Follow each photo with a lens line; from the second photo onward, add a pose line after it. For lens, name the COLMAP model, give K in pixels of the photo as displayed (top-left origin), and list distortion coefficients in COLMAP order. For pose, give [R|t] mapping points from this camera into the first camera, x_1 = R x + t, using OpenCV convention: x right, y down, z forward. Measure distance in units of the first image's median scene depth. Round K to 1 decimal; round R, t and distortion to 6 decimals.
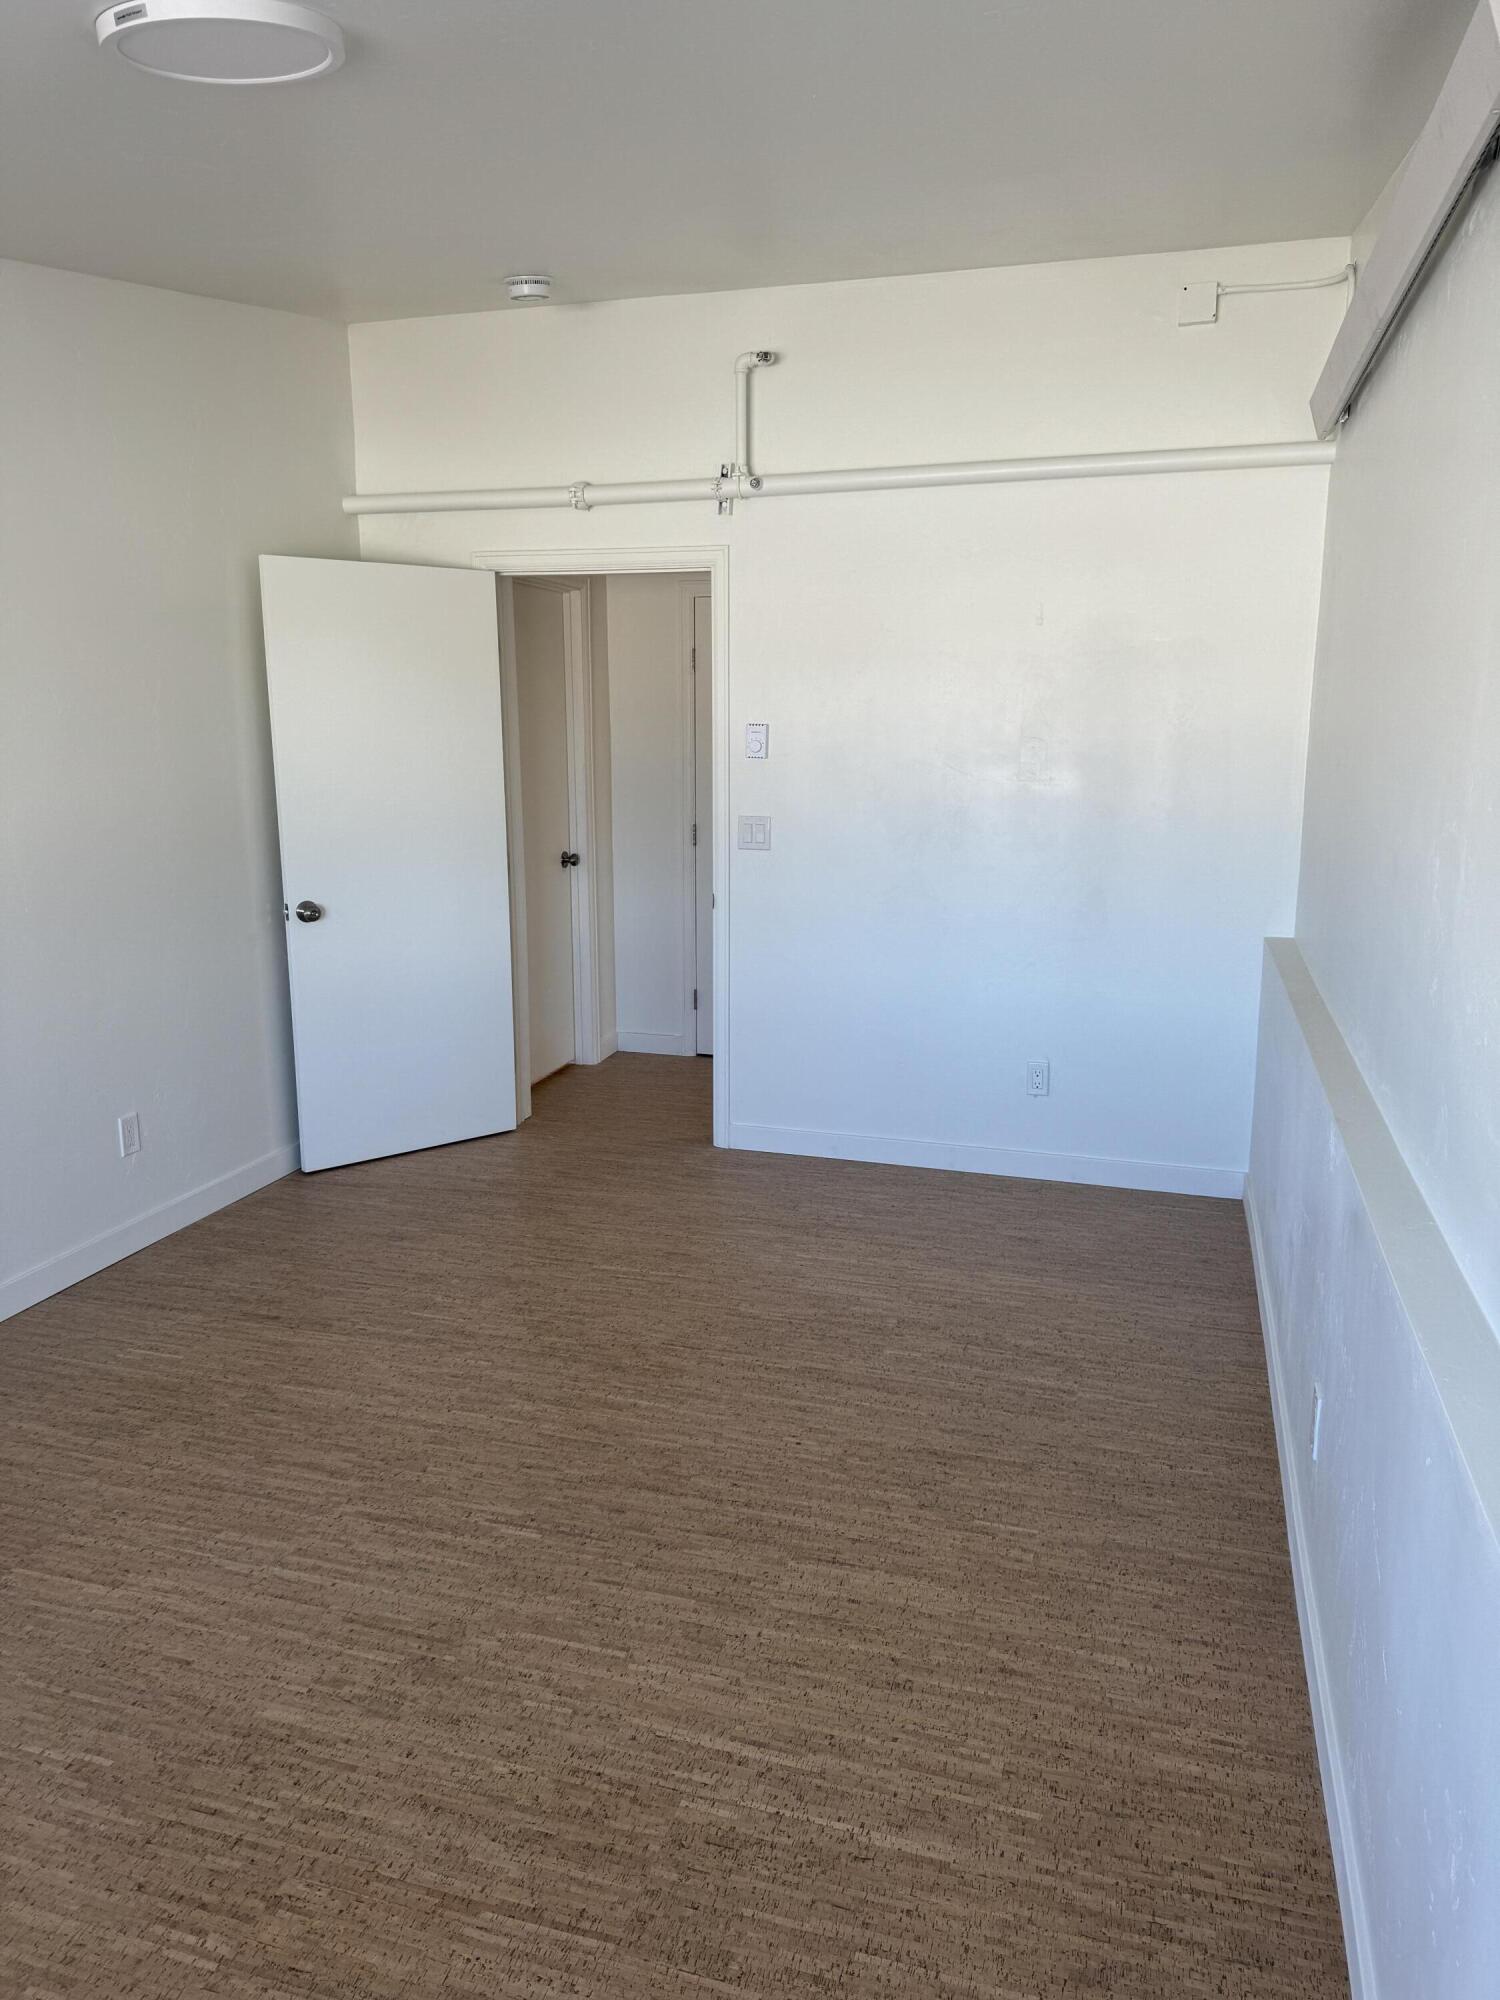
lens RADIAL K [[1392.9, 0, 750.0], [0, 1392.9, 1000.0], [0, 0, 1]] dist [-0.006245, -0.007423]
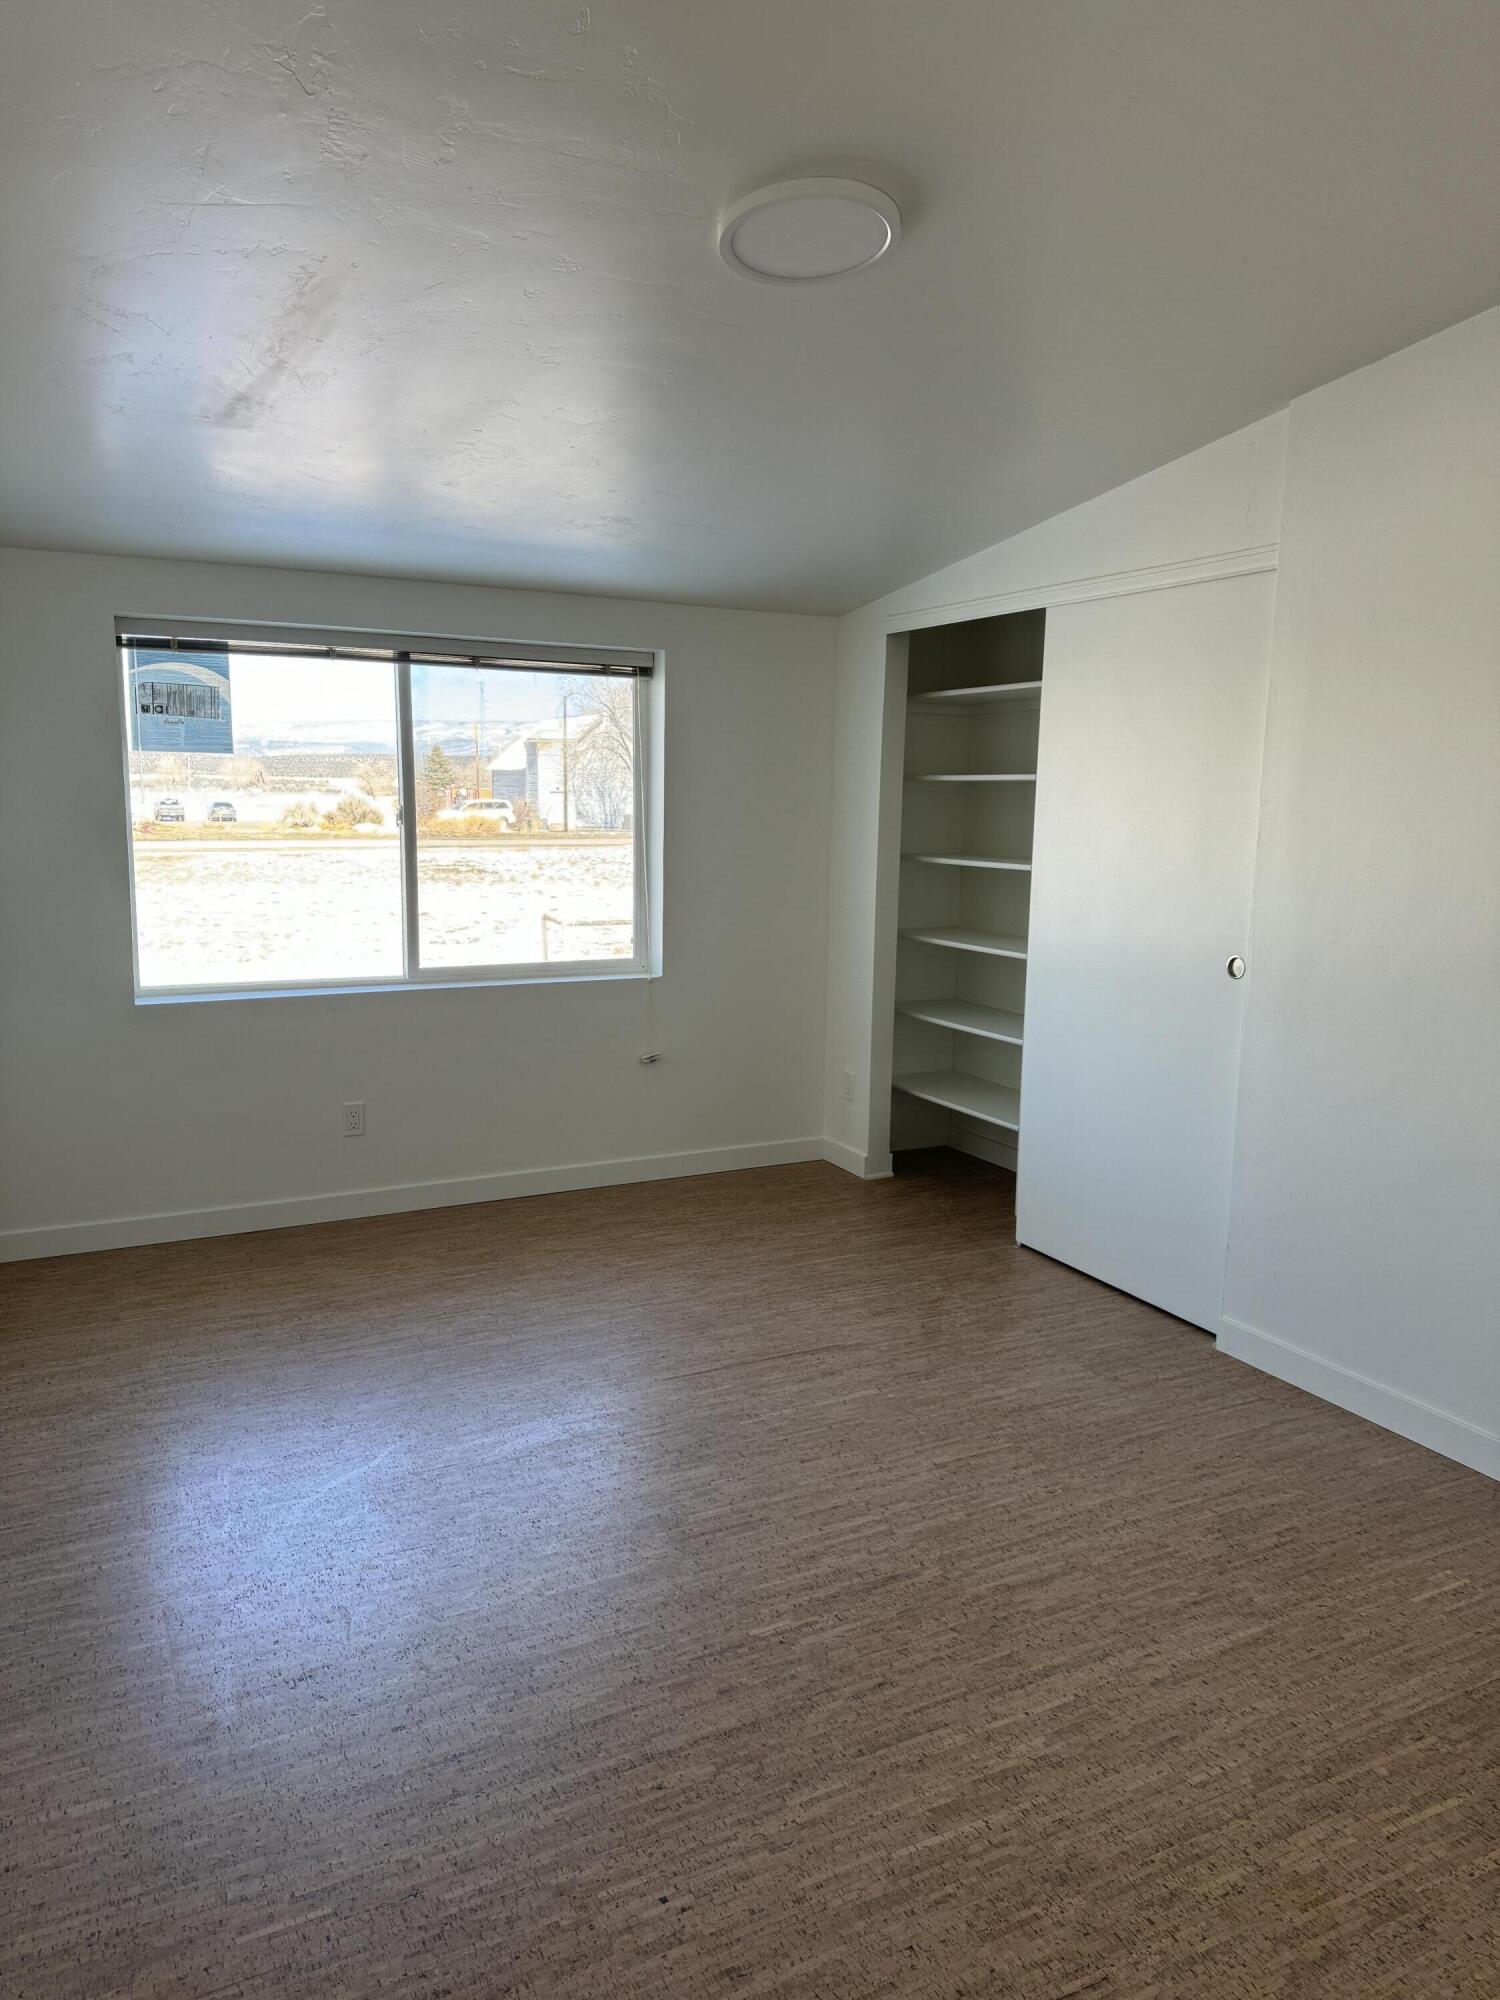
lens RADIAL K [[1392.9, 0, 750.0], [0, 1392.9, 1000.0], [0, 0, 1]] dist [-0.006245, -0.007423]
pose [[-0.710141, 0.094488, -0.697691, 0.433465], [-0.160513, 0.943130, 0.291105, -0.269309], [0.685519, 0.318714, -0.654588, 1.396733]]
